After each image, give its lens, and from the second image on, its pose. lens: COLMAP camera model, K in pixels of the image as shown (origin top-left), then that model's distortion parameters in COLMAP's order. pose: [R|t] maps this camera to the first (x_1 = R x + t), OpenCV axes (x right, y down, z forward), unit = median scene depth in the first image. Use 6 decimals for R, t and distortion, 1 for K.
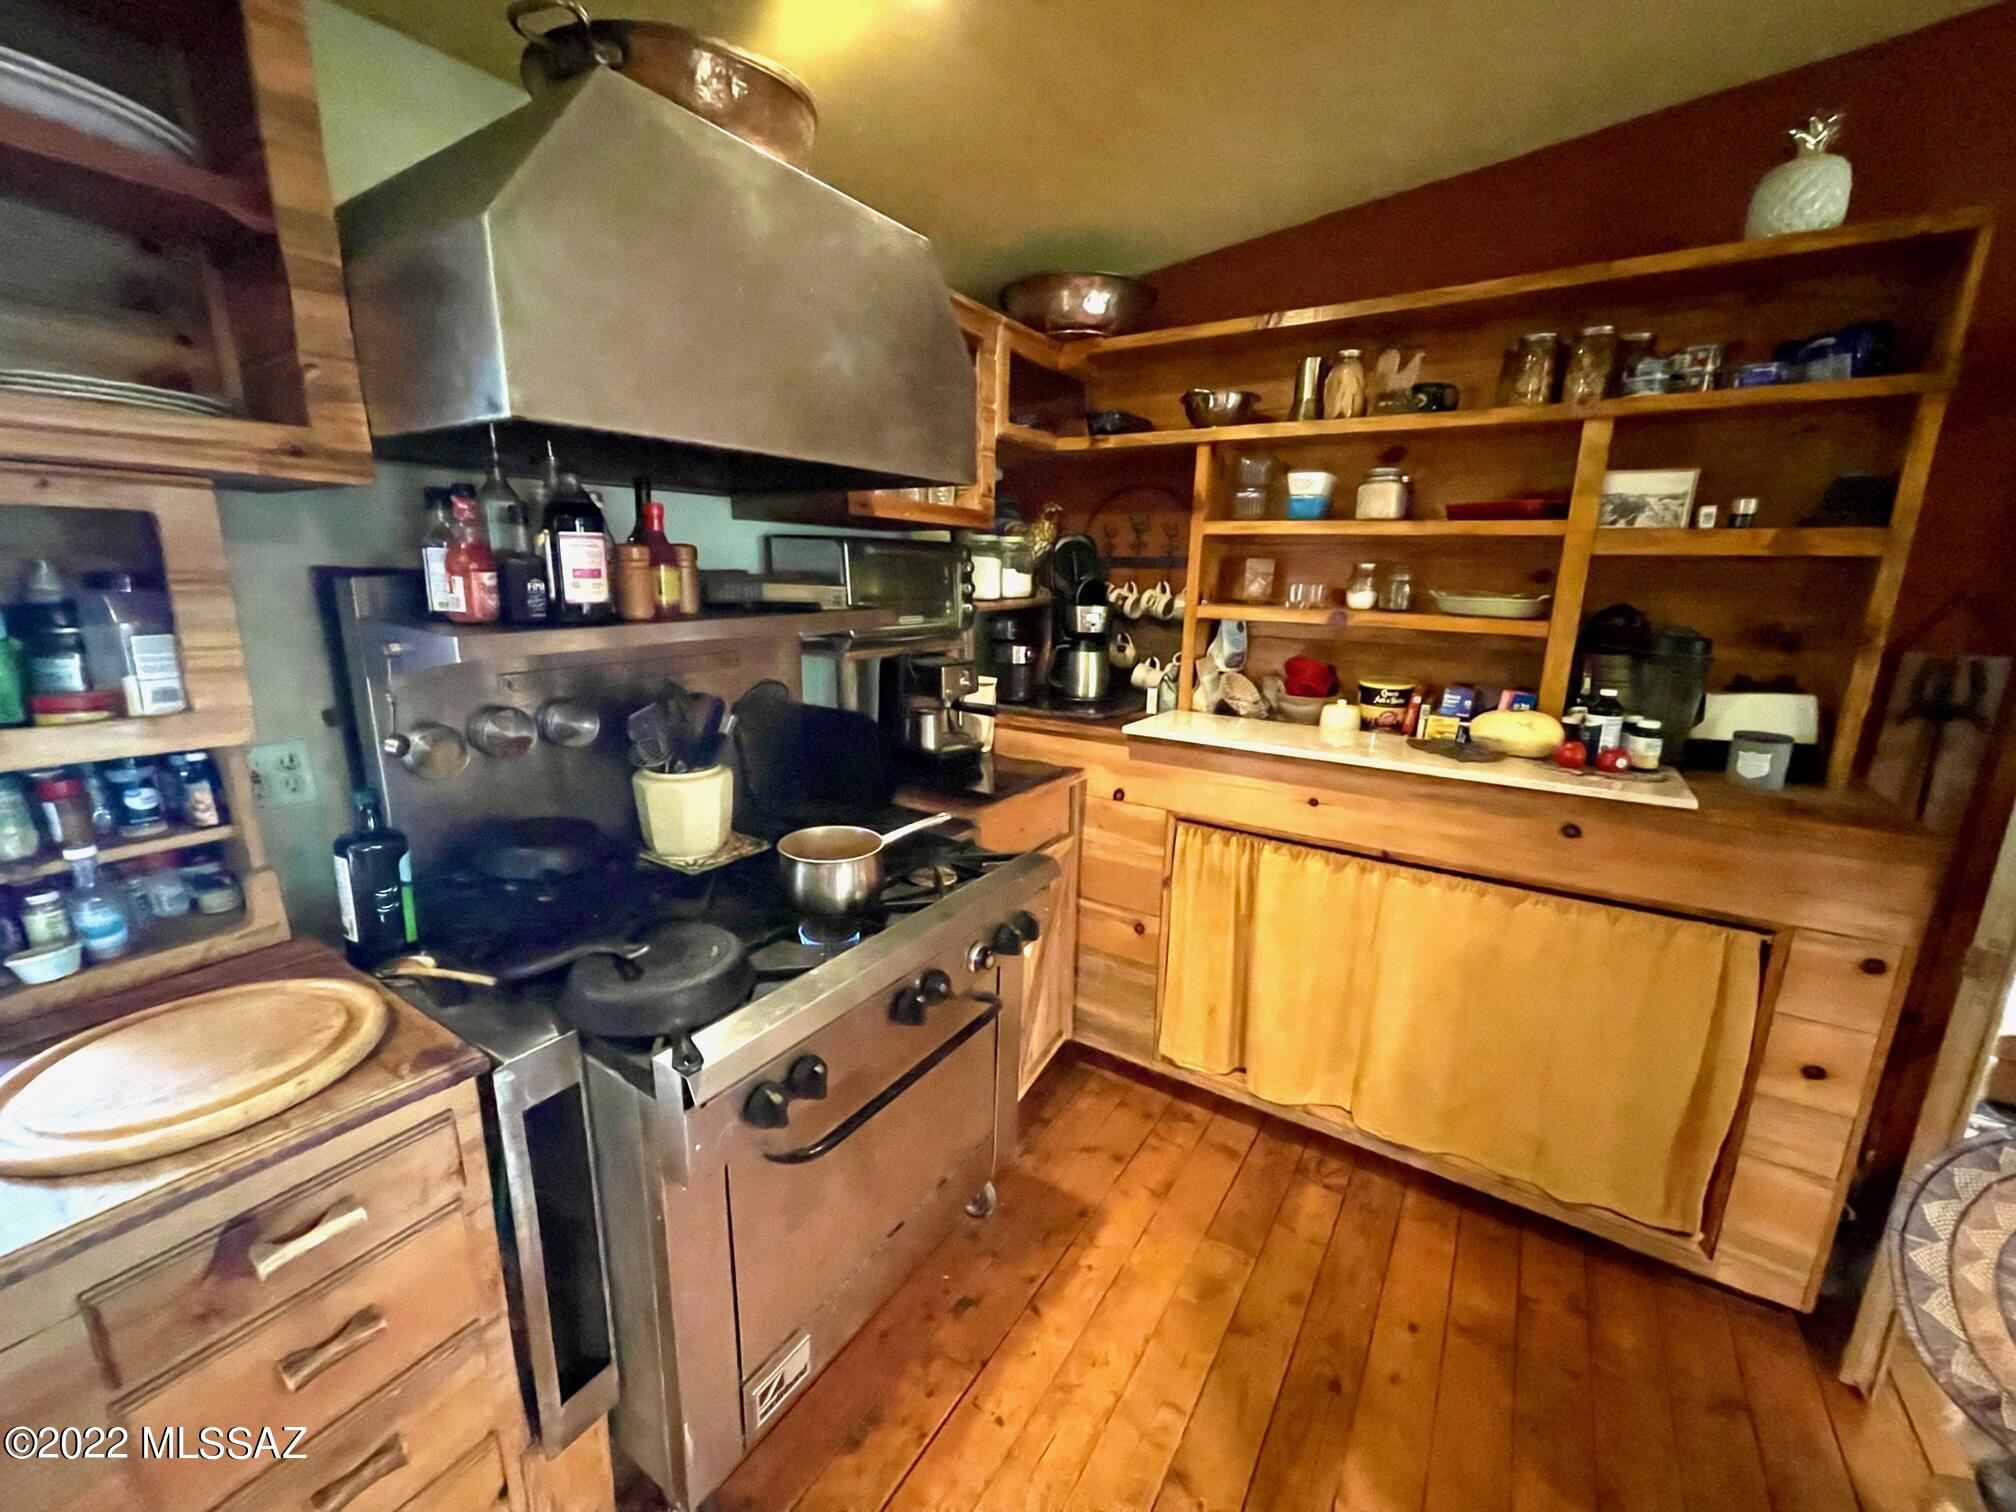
lens RADIAL K [[808.9, 0, 997.7], [0, 808.9, 760.5], [0, 0, 1]] dist [-0.000102, -0.000109]
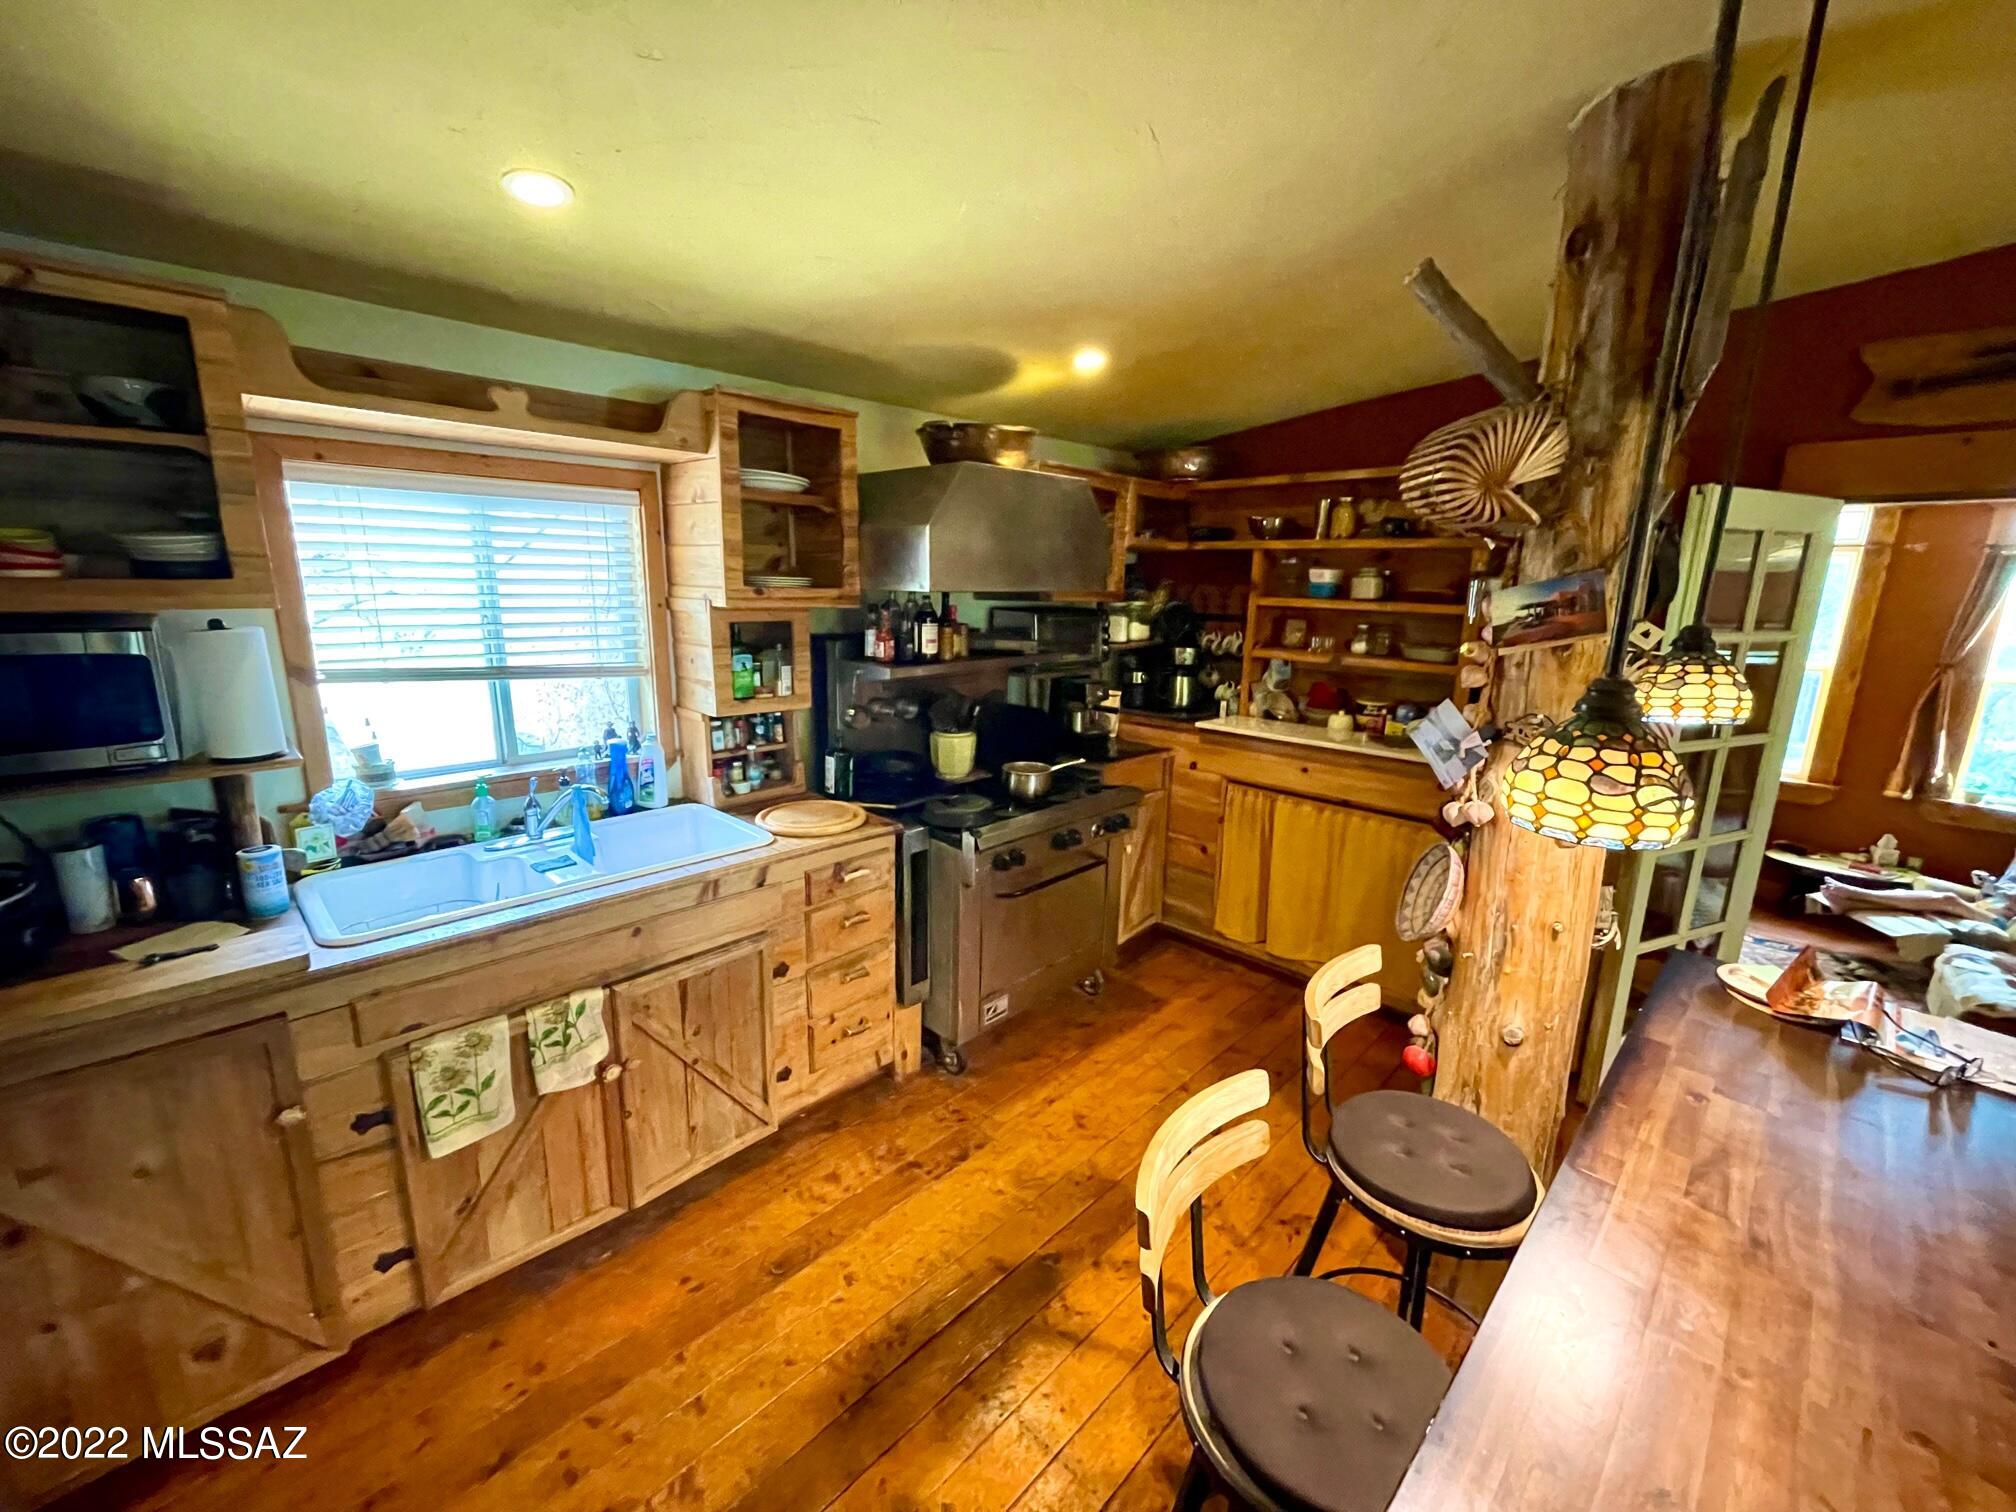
lens RADIAL K [[808.9, 0, 997.7], [0, 808.9, 760.5], [0, 0, 1]] dist [-0.000102, -0.000109]
pose [[0.980814, 0.042878, -0.190171, 0.074473], [-0.046020, 0.998867, -0.012134, 0.072130], [0.189435, 0.020653, 0.981676, -0.684098]]
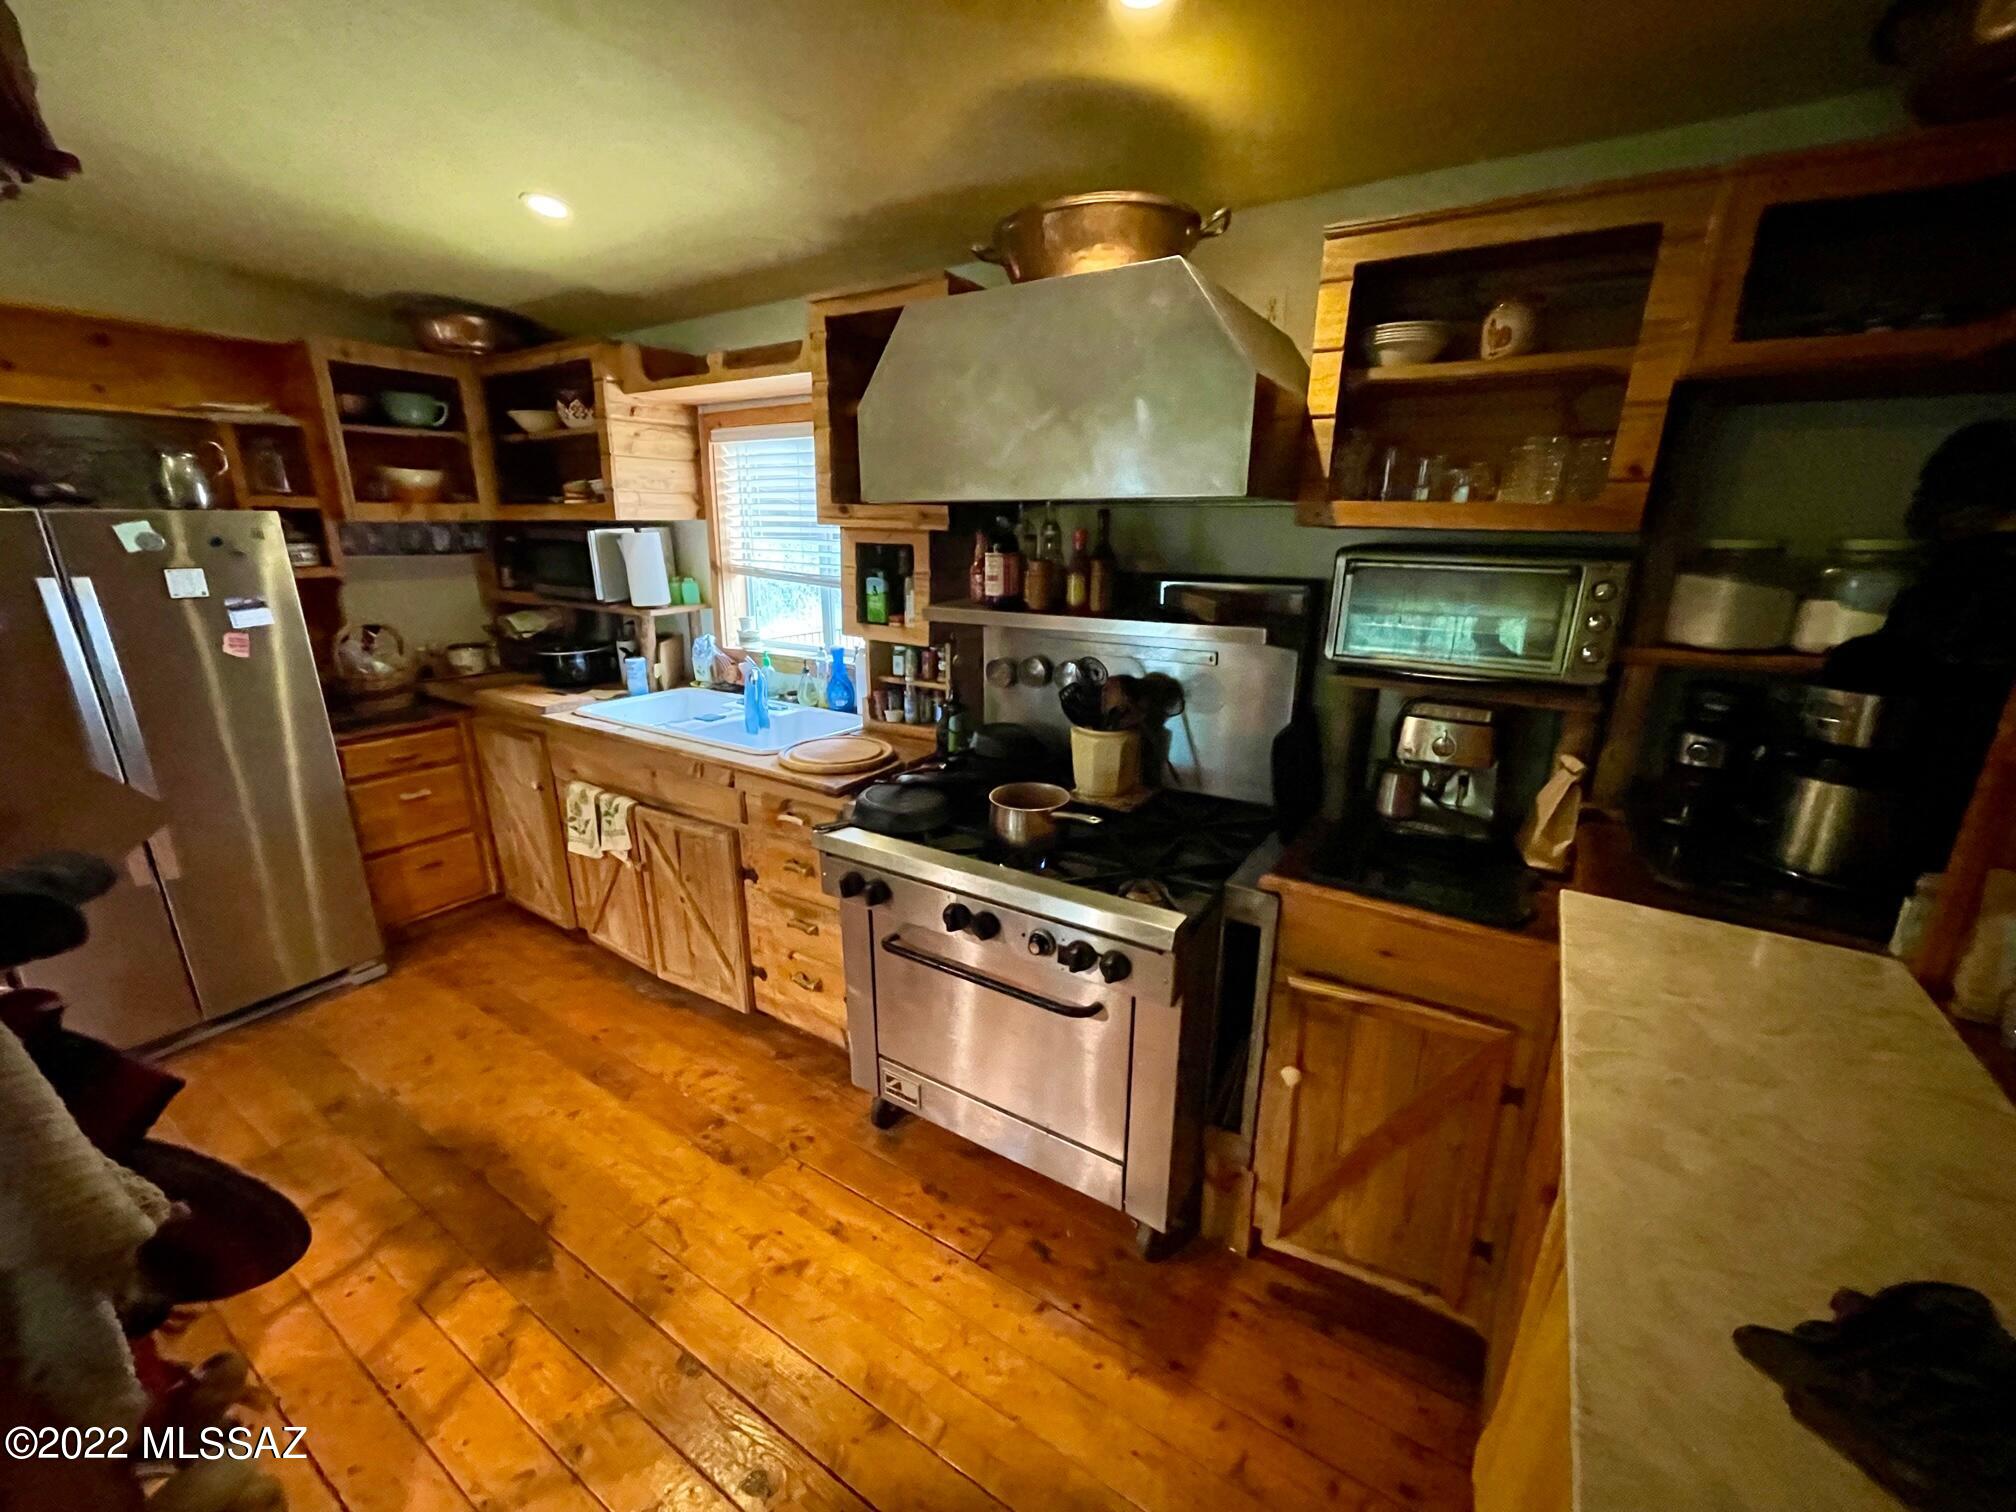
lens RADIAL K [[814.5, 0, 1002.0], [0, 814.5, 759.7], [0, 0, 1]] dist [-0.002229, 0.003831]
pose [[0.009074, 0.265325, -0.964116, 0.656854], [-0.238362, 0.936937, 0.255602, -0.174046], [0.971134, 0.227490, 0.071746, 0.547296]]
